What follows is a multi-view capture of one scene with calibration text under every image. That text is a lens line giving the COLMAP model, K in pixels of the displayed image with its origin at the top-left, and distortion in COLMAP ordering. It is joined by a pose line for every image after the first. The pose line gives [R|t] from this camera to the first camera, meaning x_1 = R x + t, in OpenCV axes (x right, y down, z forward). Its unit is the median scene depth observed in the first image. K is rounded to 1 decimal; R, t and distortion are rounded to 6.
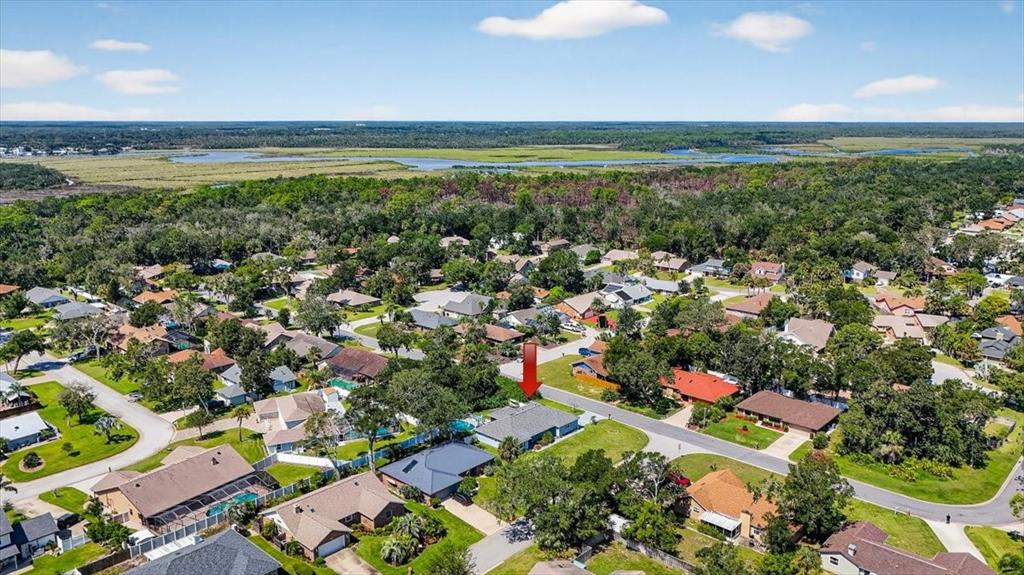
lens RADIAL K [[769.8, 0, 512.0], [0, 769.8, 287.5], [0, 0, 1]] dist [-0.001805, -0.000759]
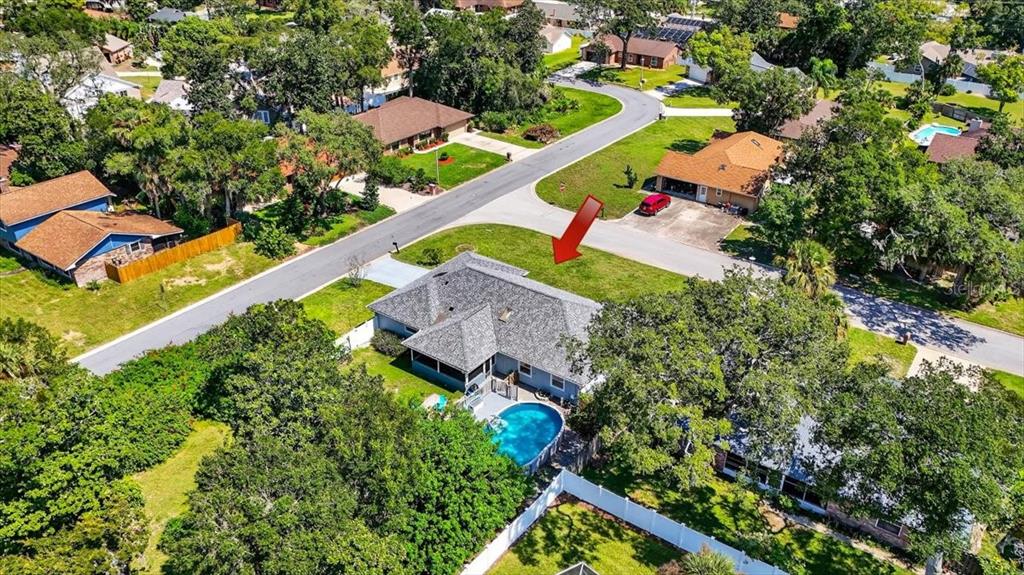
lens RADIAL K [[769.8, 0, 512.0], [0, 769.8, 287.5], [0, 0, 1]] dist [-0.001805, -0.000759]
pose [[-0.127530, -0.472069, 0.872288, -0.293911], [0.202800, 0.848478, 0.488833, -0.023416], [-0.970880, 0.239241, -0.012471, 0.934529]]
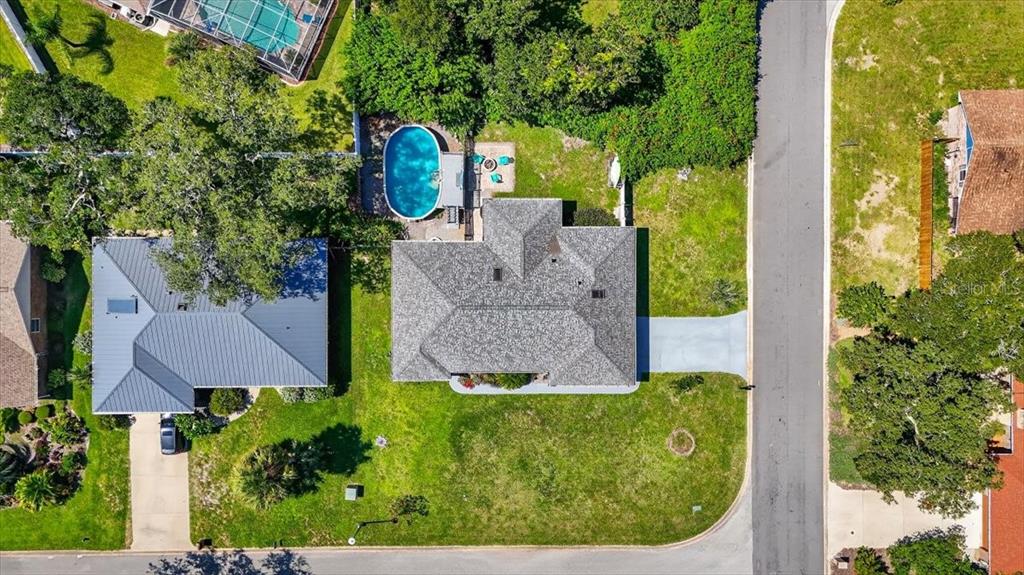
lens RADIAL K [[769.8, 0, 512.0], [0, 769.8, 287.5], [0, 0, 1]] dist [-0.001805, -0.000759]
pose [[0.680987, 0.732276, 0.005225, 0.012469], [-0.170603, 0.151706, 0.973591, -0.193870], [0.712145, -0.663895, 0.228238, 0.853055]]
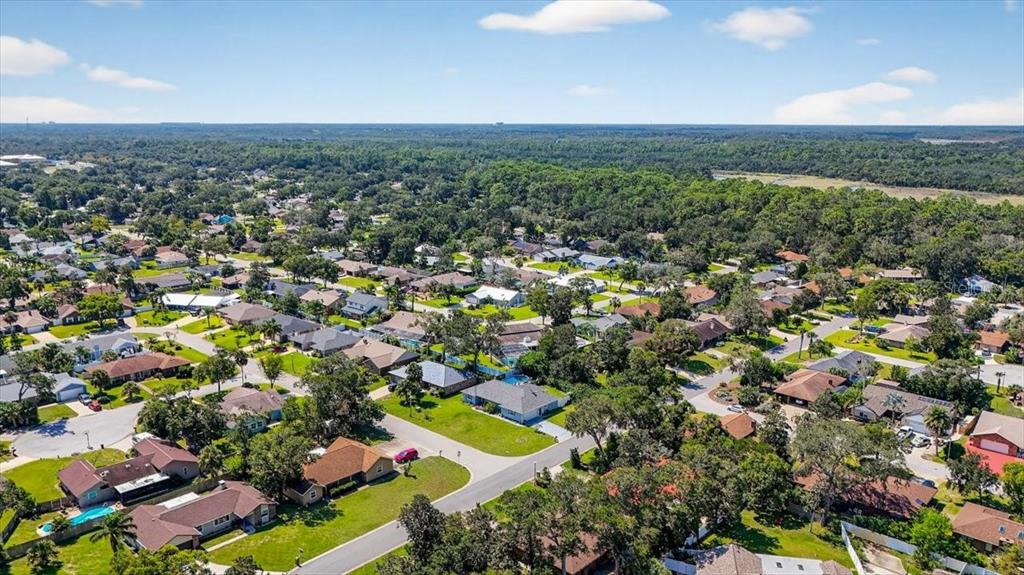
lens RADIAL K [[769.8, 0, 512.0], [0, 769.8, 287.5], [0, 0, 1]] dist [-0.001805, -0.000759]
pose [[0.014779, 0.215453, -0.976402, 1.002938], [-0.222668, 0.952697, 0.206852, -0.190621], [0.974782, 0.214357, 0.062055, 0.844284]]
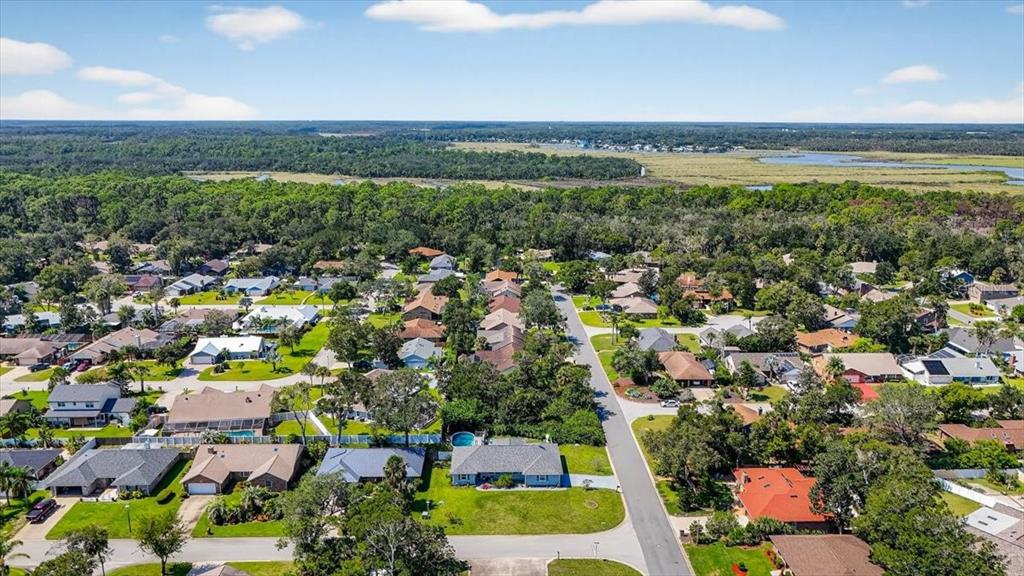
lens RADIAL K [[769.8, 0, 512.0], [0, 769.8, 288.0], [0, 0, 1]] dist [-0.001805, -0.000759]
pose [[0.697135, 0.158461, -0.699209, 0.578157], [-0.159537, 0.985103, 0.064189, -0.073415], [0.698964, 0.066801, 0.712030, 0.331154]]
